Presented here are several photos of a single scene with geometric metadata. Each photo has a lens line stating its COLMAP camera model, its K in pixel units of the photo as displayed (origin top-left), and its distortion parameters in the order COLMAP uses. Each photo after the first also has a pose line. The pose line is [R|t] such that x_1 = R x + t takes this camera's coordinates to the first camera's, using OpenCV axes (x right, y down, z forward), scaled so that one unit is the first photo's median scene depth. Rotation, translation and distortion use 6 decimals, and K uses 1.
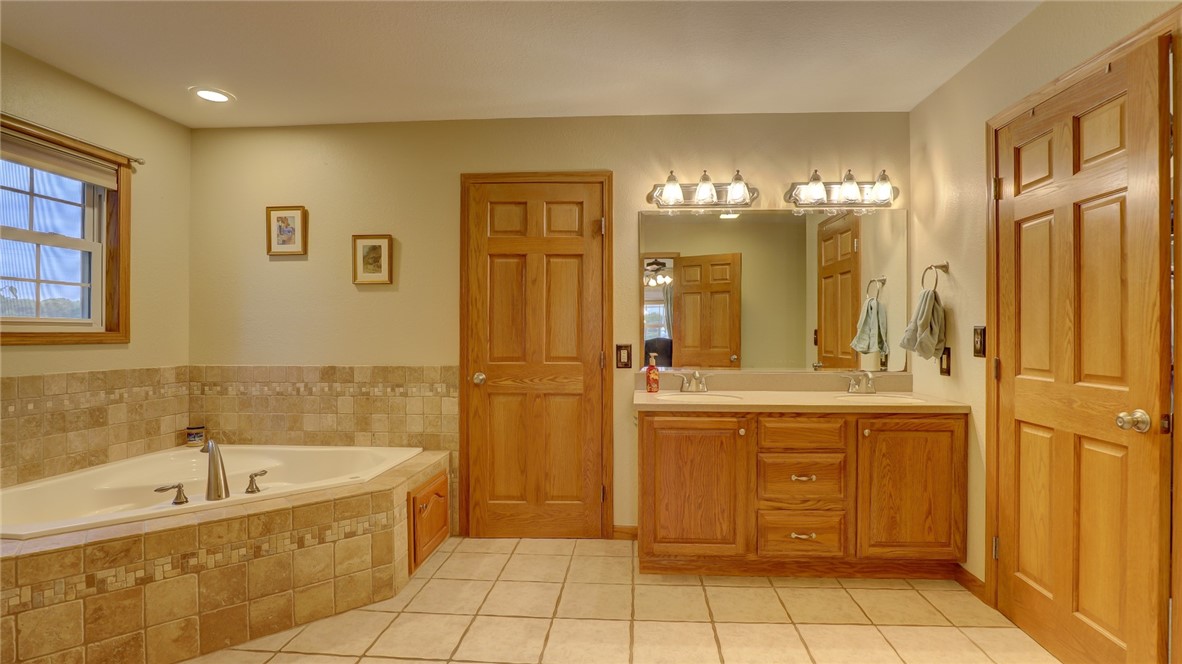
lens RADIAL K [[548.3, 0, 601.9], [0, 548.3, 333.0], [0, 0, 1]] dist [-0.029944, 0.001140]
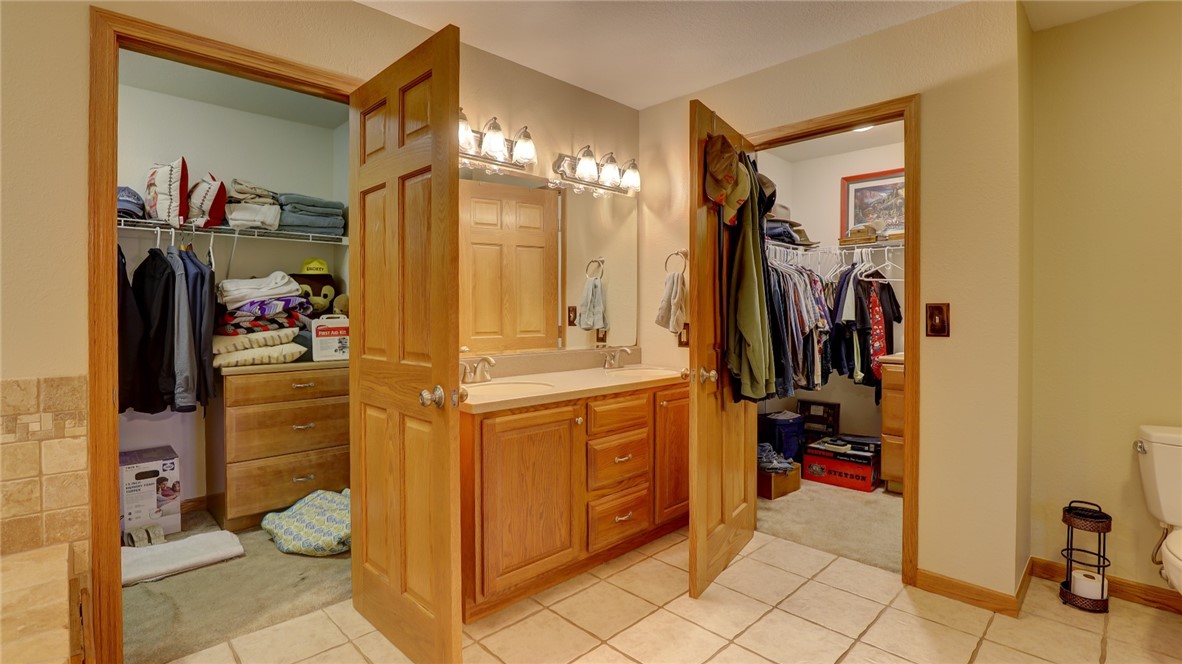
lens RADIAL K [[560.3, 0, 585.4], [0, 560.3, 316.8], [0, 0, 1]] dist [-0.025836, 0.000164]
pose [[0.662377, -0.008898, 0.749118, -0.374205], [0.000478, 0.999934, 0.011455, -0.000931], [-0.749171, -0.007229, 0.662337, 0.336481]]
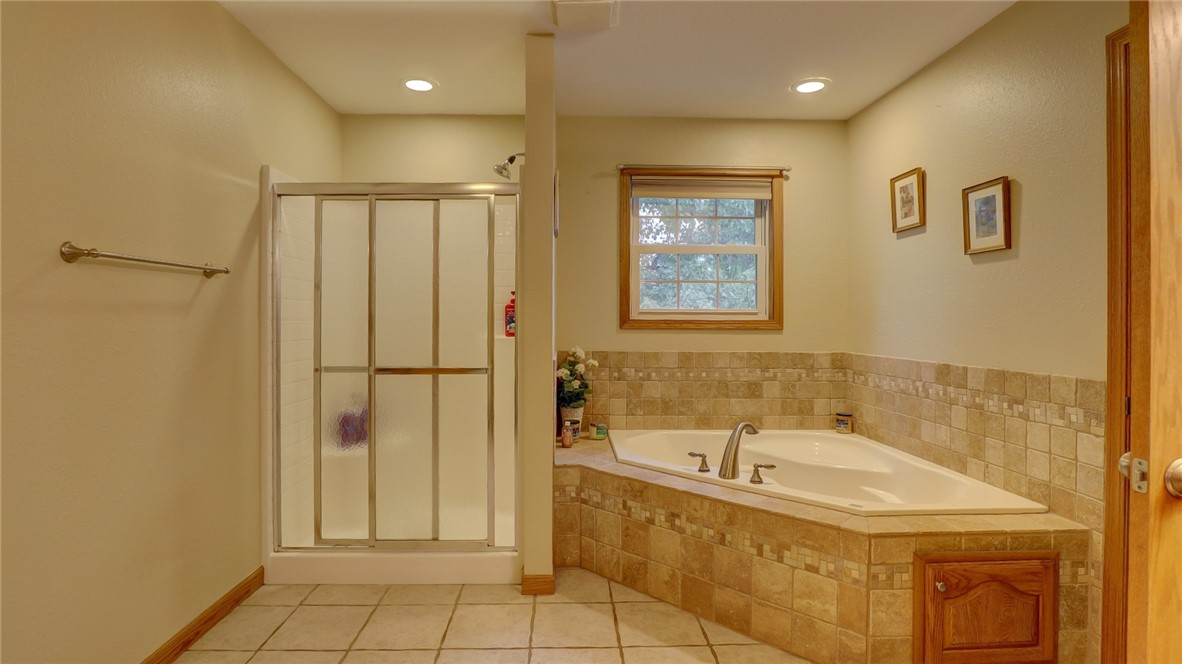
lens RADIAL K [[560.3, 0, 585.4], [0, 560.3, 316.8], [0, 0, 1]] dist [-0.025836, 0.000164]
pose [[0.096665, -0.004793, -0.995305, 0.268865], [-0.001585, 0.999986, -0.004970, -0.001972], [0.995316, 0.002058, 0.096656, 0.465554]]
